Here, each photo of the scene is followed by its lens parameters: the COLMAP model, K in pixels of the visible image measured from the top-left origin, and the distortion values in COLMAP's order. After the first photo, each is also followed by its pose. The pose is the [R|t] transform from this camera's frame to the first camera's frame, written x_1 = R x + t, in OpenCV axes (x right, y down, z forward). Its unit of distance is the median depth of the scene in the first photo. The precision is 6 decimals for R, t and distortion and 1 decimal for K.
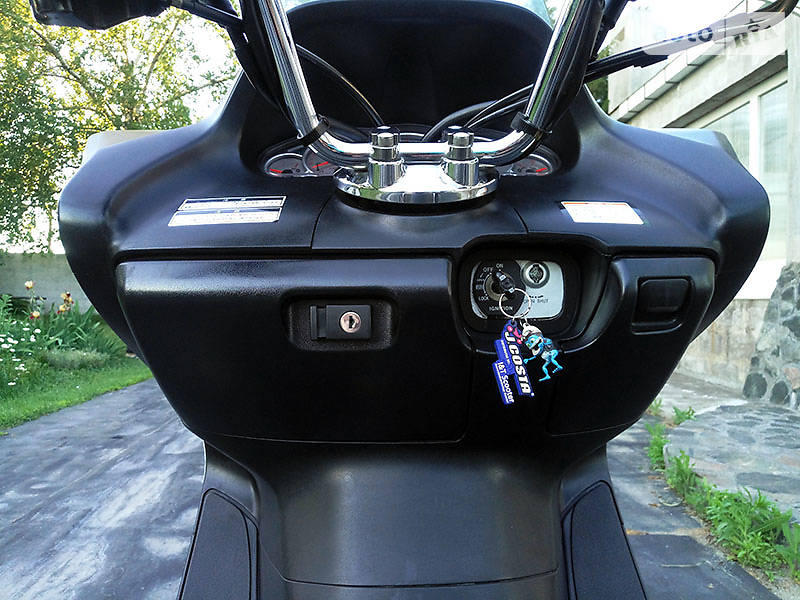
lens RADIAL K [[553.5, 0, 395.4], [0, 553.5, 300.3], [0, 0, 1]] dist [-0.003508, -0.001046]
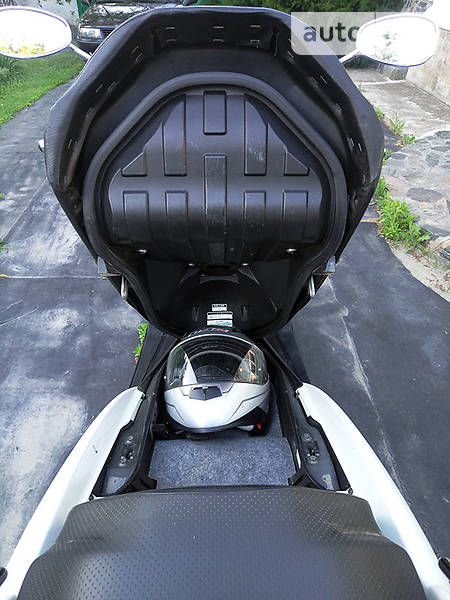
lens RADIAL K [[415.1, 0, 224.2], [0, 415.1, 296.1], [0, 0, 1]] dist [-0.036885, 0.044225]
pose [[0.999891, 0.012488, -0.007916, 0.023308], [-0.005017, 0.790160, 0.612880, -0.207469], [0.013909, -0.612773, 0.790136, -0.259283]]
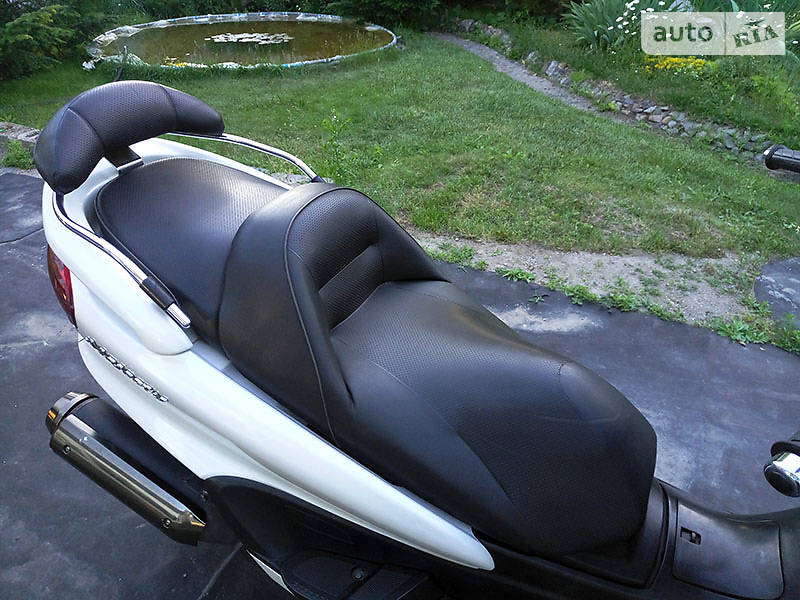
lens RADIAL K [[553.5, 0, 395.6], [0, 553.5, 299.2], [0, 0, 1]] dist [-0.036885, 0.044225]
pose [[-0.472110, 0.495612, -0.729027, 0.298762], [-0.006254, 0.825089, 0.564968, -0.219358], [0.881517, 0.271287, -0.386433, 0.048265]]
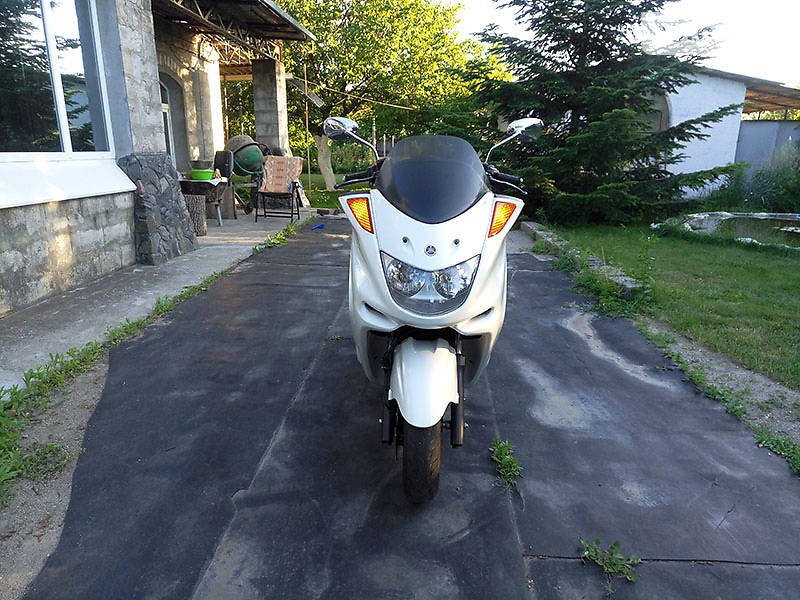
lens RADIAL K [[553.5, 0, 395.4], [0, 553.5, 300.3], [0, 0, 1]] dist [-0.003508, -0.001046]
pose [[-0.997337, -0.037162, 0.062757, 0.003521], [-0.018644, 0.961771, 0.273221, -0.148333], [-0.070511, 0.271323, -0.959902, 1.061934]]
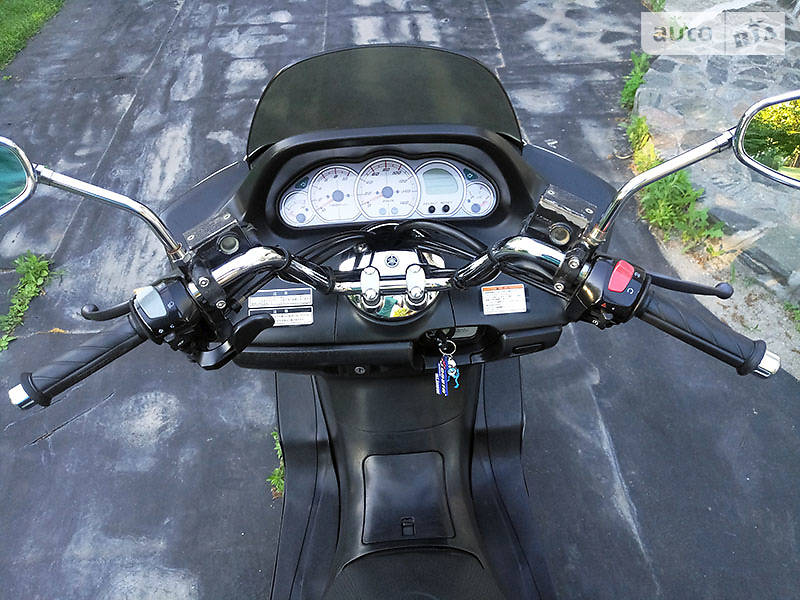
lens RADIAL K [[560.4, 0, 395.2], [0, 560.4, 297.7], [0, 0, 1]] dist [-0.054635, 0.065089]
pose [[0.999504, -0.030062, -0.009334, 0.013342], [0.027410, 0.685427, 0.727626, -0.272233], [-0.015476, -0.727521, 0.685911, -0.027356]]
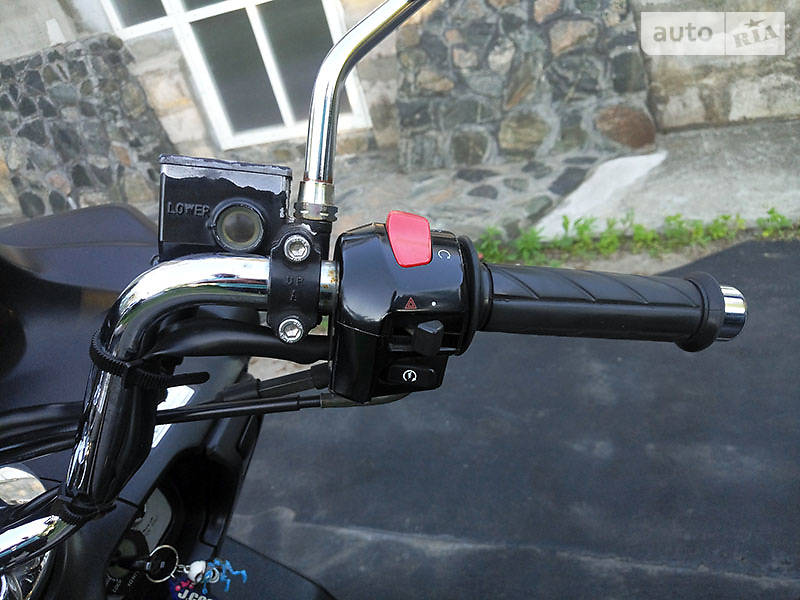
lens RADIAL K [[566.0, 0, 396.6], [0, 566.0, 297.9], [0, 0, 1]] dist [-0.057468, 0.048490]
pose [[0.285323, -0.586447, 0.758070, -0.015510], [0.241937, 0.809404, 0.535099, -0.133316], [-0.927393, 0.030729, 0.372825, 0.058835]]
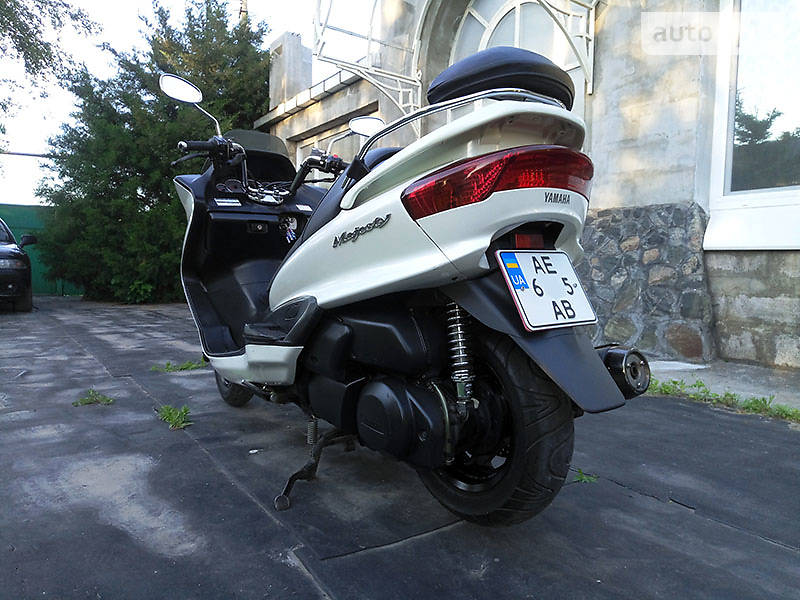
lens RADIAL K [[553.5, 0, 395.6], [0, 553.5, 299.2], [0, 0, 1]] dist [-0.036885, 0.044225]
pose [[0.820227, -0.032890, 0.571092, -0.339504], [-0.002620, 0.998119, 0.061246, 0.066249], [-0.572032, -0.051732, 0.818598, -0.668498]]
